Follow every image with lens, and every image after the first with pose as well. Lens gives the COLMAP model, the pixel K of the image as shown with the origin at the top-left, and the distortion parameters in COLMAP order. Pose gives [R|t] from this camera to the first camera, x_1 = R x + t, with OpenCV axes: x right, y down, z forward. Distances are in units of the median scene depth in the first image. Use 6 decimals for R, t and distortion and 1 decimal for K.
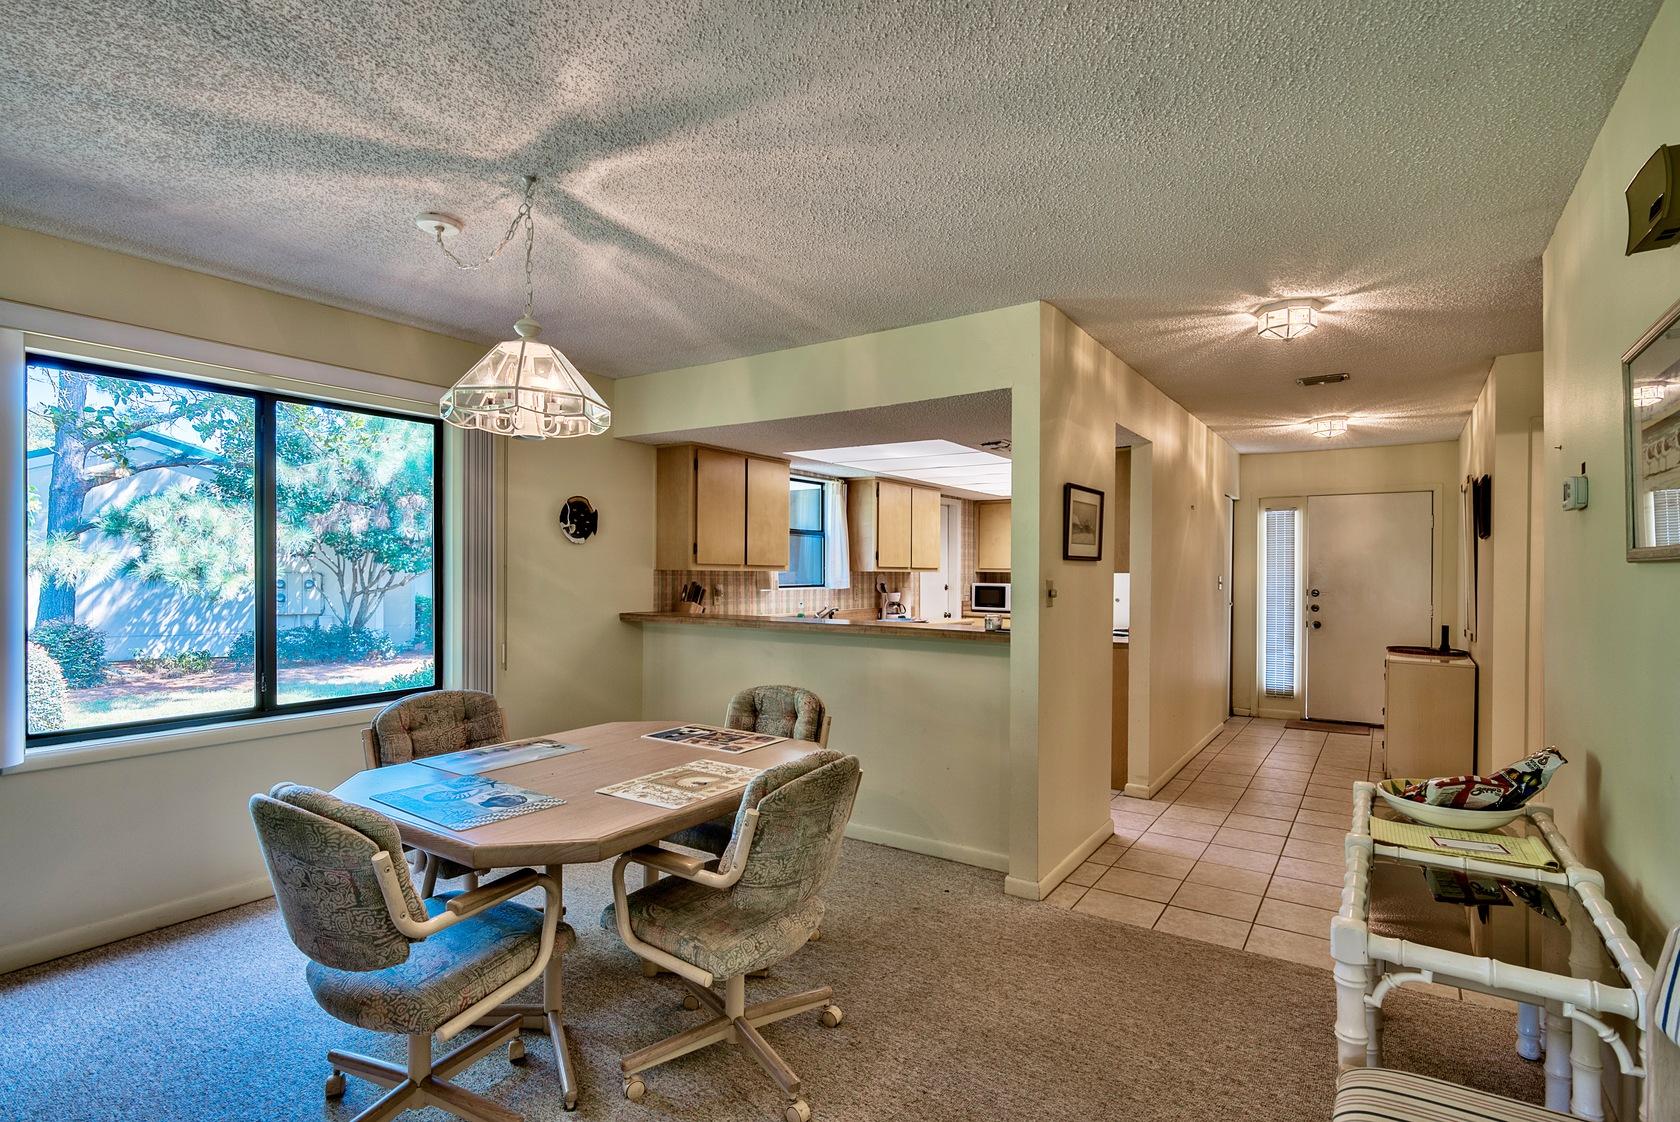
lens RADIAL K [[827.2, 0, 840.0], [0, 827.2, 561.0], [0, 0, 1]] dist [-0.001291, -0.000693]
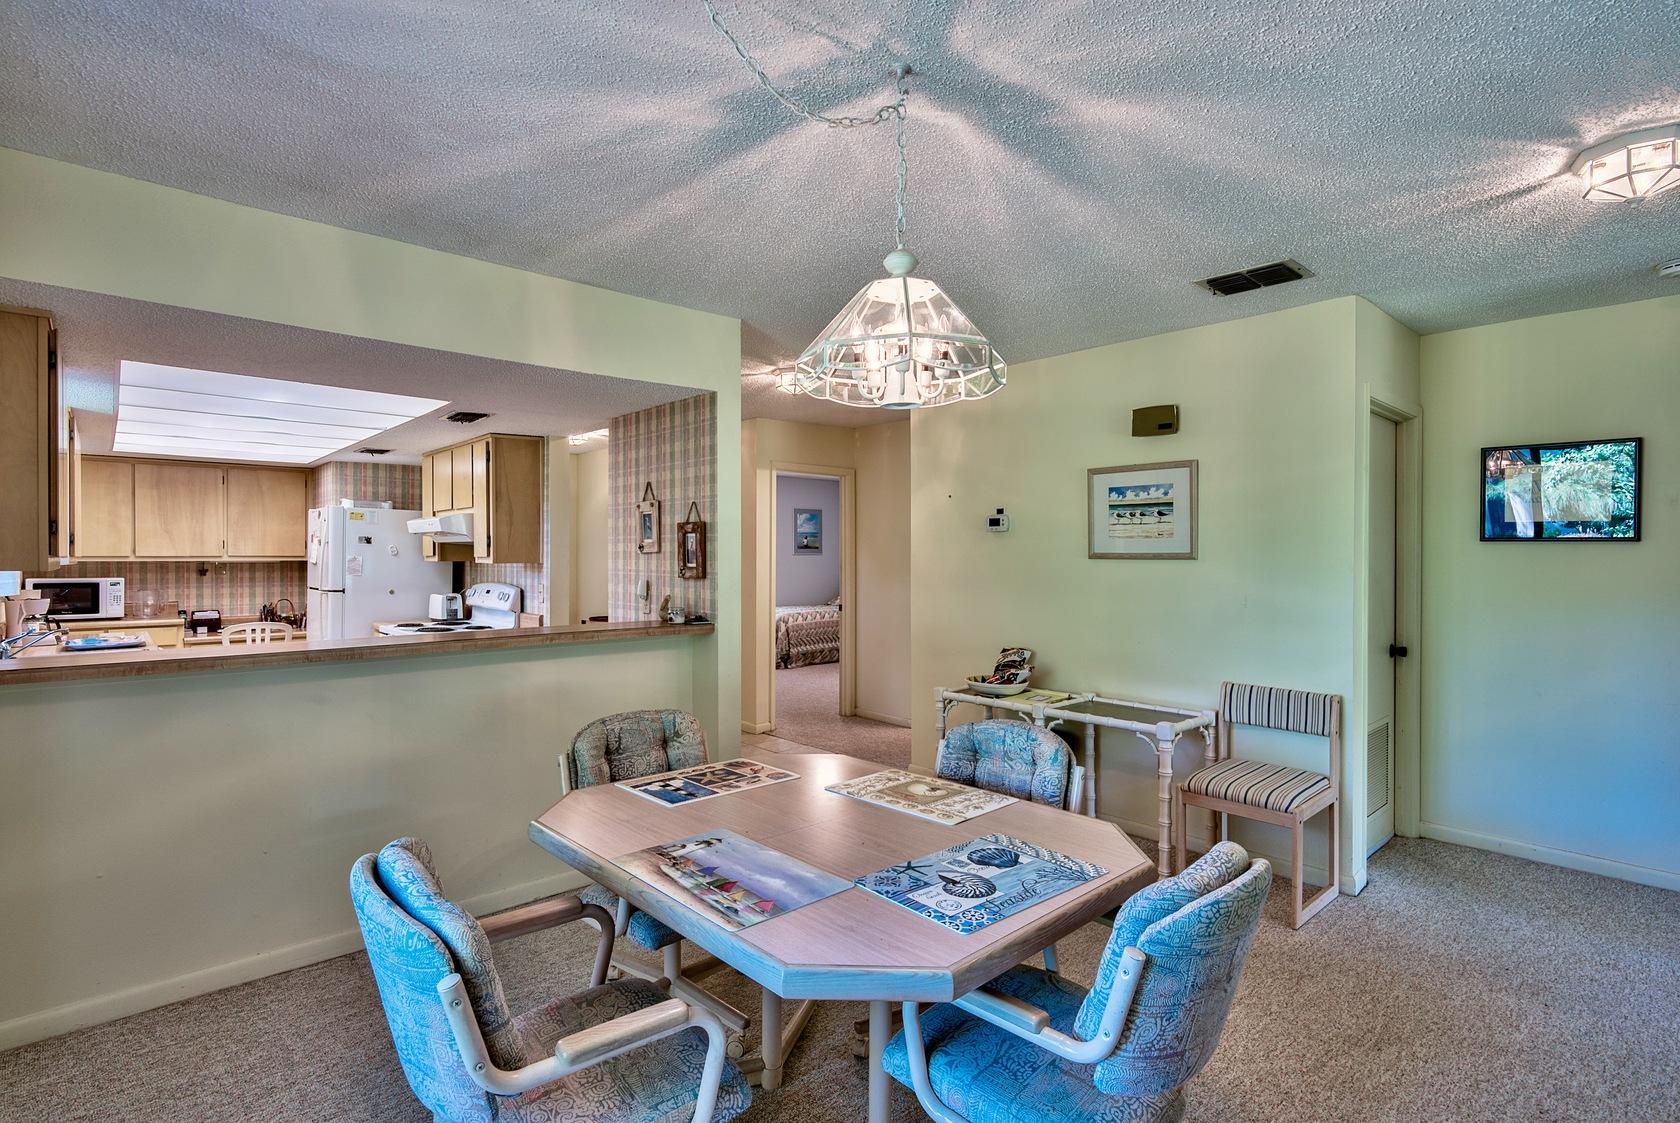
lens RADIAL K [[809.0, 0, 834.7], [0, 809.0, 556.1], [0, 0, 1]] dist [-0.001974, -0.000272]
pose [[0.234960, -0.005818, 0.971988, -1.038143], [-0.011339, 0.999898, 0.008726, -0.015500], [-0.971939, -0.013071, 0.234870, 0.815672]]
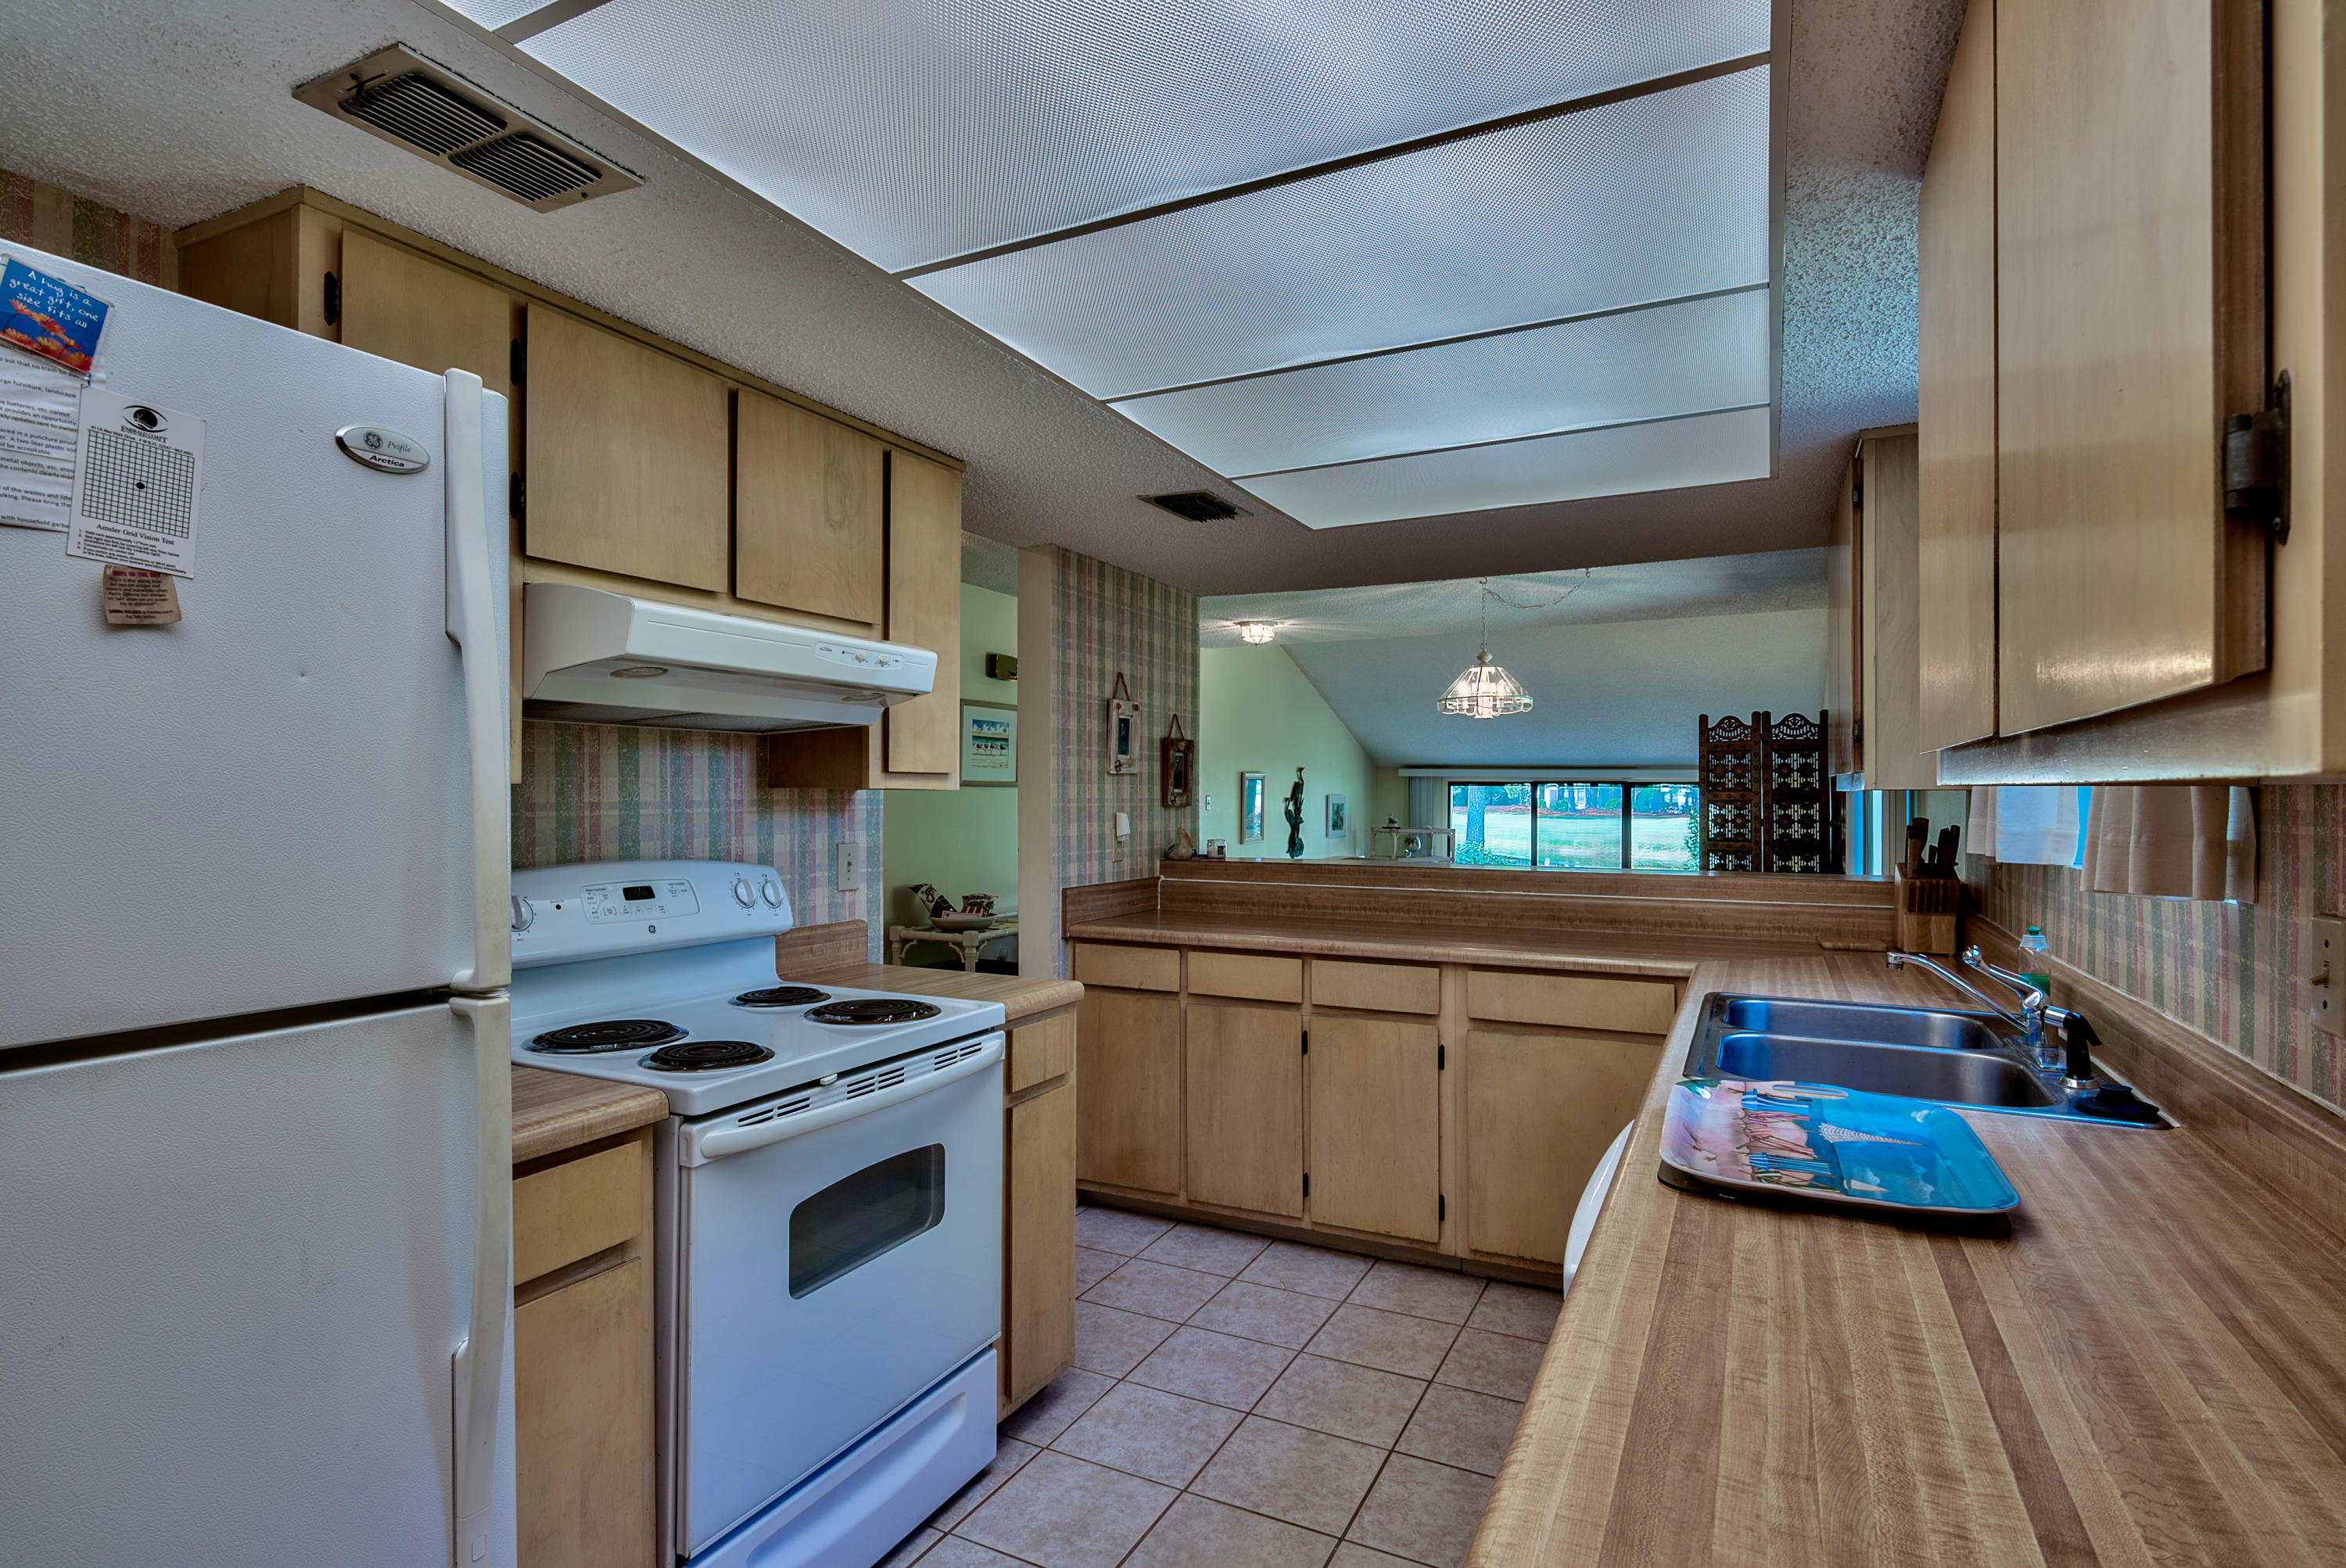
lens RADIAL K [[1140.1, 0, 1173.0], [0, 1140.1, 784.0], [0, 0, 1]] dist [0.060407, -0.000075]
pose [[-0.992144, -0.005354, -0.124990, 0.560933], [-0.002647, 0.999759, -0.021813, 0.044310], [0.125077, -0.021311, -0.991918, 3.128460]]
